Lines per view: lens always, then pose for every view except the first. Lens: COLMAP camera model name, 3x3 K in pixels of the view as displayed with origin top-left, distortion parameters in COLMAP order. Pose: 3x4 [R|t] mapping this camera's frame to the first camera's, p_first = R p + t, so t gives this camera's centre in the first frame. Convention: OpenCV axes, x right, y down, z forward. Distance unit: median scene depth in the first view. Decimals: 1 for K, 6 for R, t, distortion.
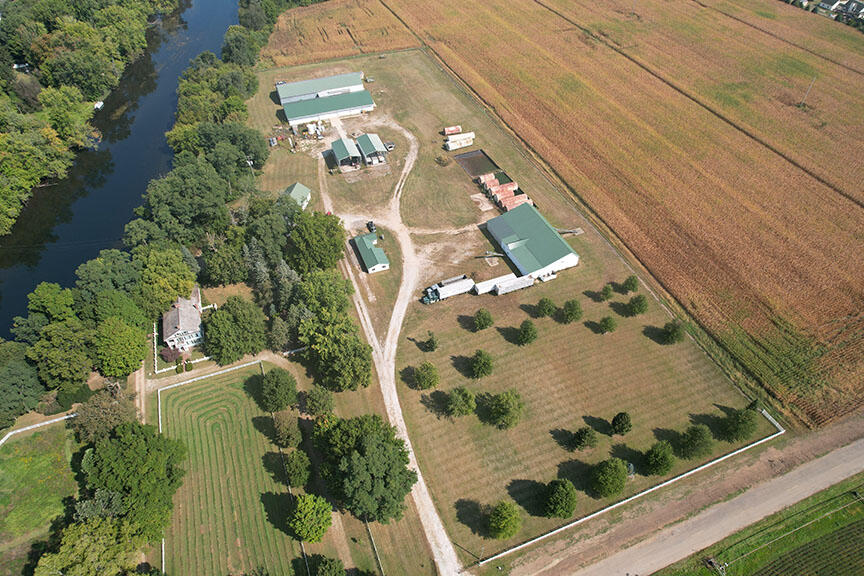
lens RADIAL K [[552.2, 0, 429.2], [0, 552.2, 287.8], [0, 0, 1]] dist [-0.067925, 0.054917]
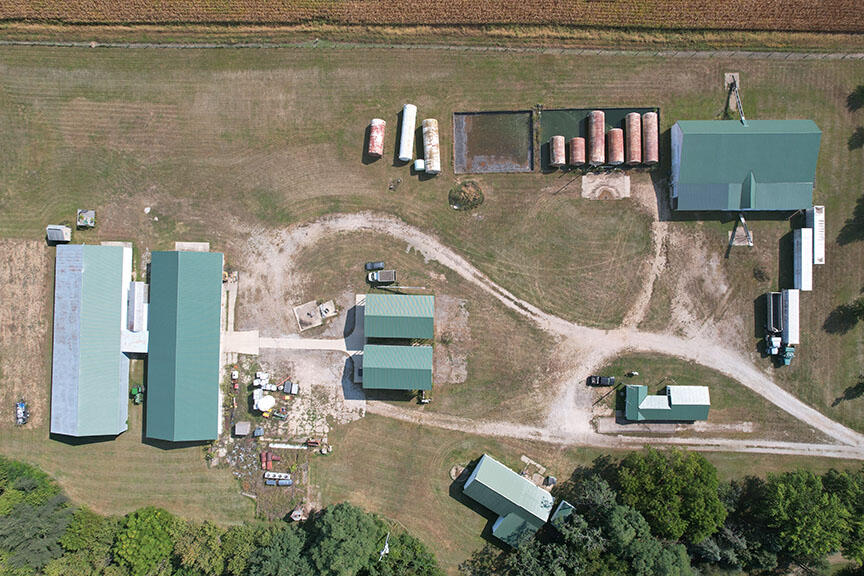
lens RADIAL K [[552.2, 0, 439.4], [0, 552.2, 283.5], [0, 0, 1]] dist [-0.067925, 0.054917]
pose [[0.377487, -0.926003, 0.004744, -0.068276], [0.655461, 0.270812, 0.705004, -0.635286], [-0.654121, -0.263021, 0.709187, 0.651386]]
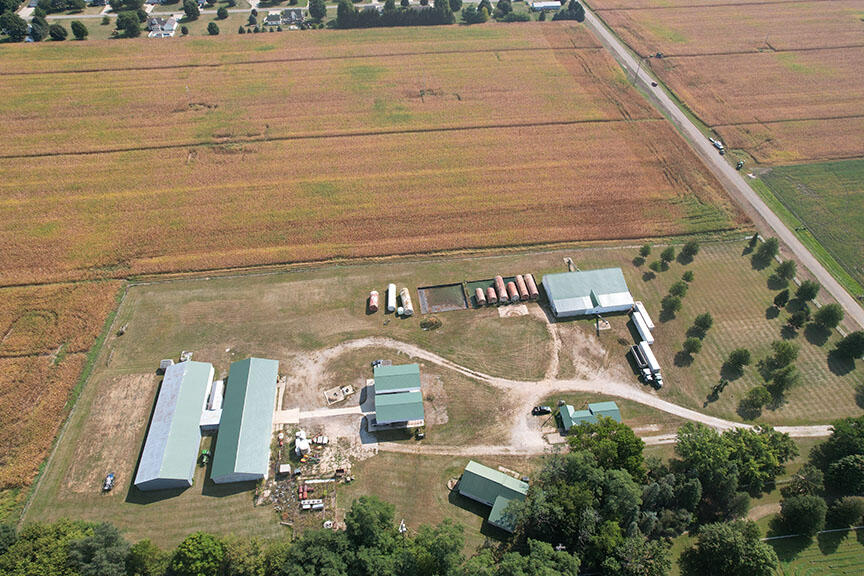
lens RADIAL K [[552.2, 0, 433.2], [0, 552.2, 292.2], [0, 0, 1]] dist [-0.067925, 0.054917]
pose [[0.247511, -0.688676, 0.681516, -0.565361], [0.680299, 0.624373, 0.383864, -0.628033], [-0.689878, 0.368624, 0.623045, 0.459268]]
